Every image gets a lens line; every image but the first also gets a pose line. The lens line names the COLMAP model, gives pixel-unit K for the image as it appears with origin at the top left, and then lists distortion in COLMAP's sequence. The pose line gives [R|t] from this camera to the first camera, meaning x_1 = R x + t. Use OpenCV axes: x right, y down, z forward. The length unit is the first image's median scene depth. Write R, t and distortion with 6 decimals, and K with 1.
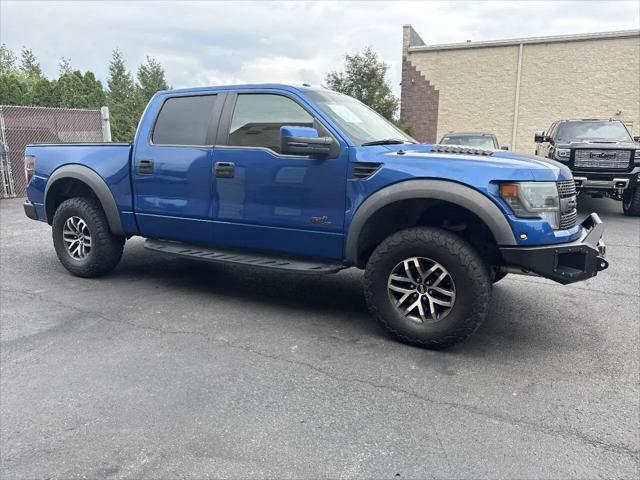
lens RADIAL K [[460.9, 0, 322.9], [0, 460.9, 243.3], [0, 0, 1]] dist [0.035125, -0.049707]
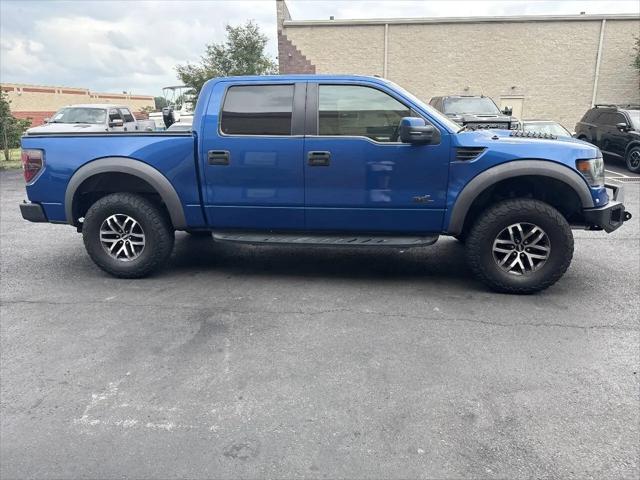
lens RADIAL K [[460.9, 0, 315.9], [0, 460.9, 245.3], [0, 0, 1]] dist [0.035125, -0.049707]
pose [[0.940780, -0.105350, 0.322232, -0.578871], [0.084661, 0.993383, 0.077600, -0.043072], [-0.328275, -0.045724, 0.943475, -0.001651]]
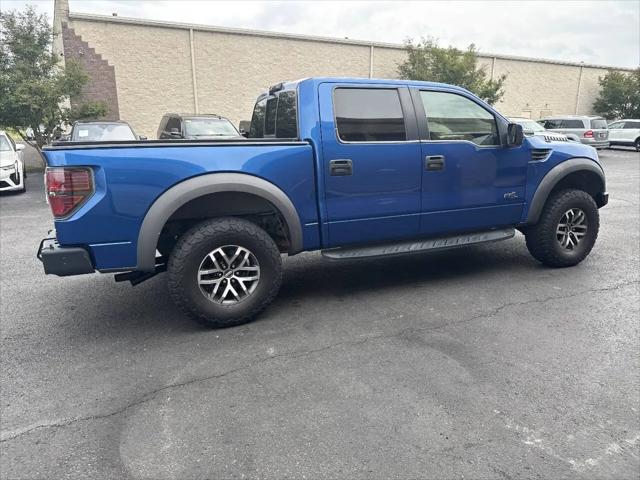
lens RADIAL K [[460.9, 0, 324.4], [0, 460.9, 241.5], [0, 0, 1]] dist [0.035125, -0.049707]
pose [[0.615130, -0.201837, 0.762153, -1.210015], [0.168970, 0.977965, 0.122614, -0.154537], [-0.770107, 0.053357, 0.635679, 0.526435]]
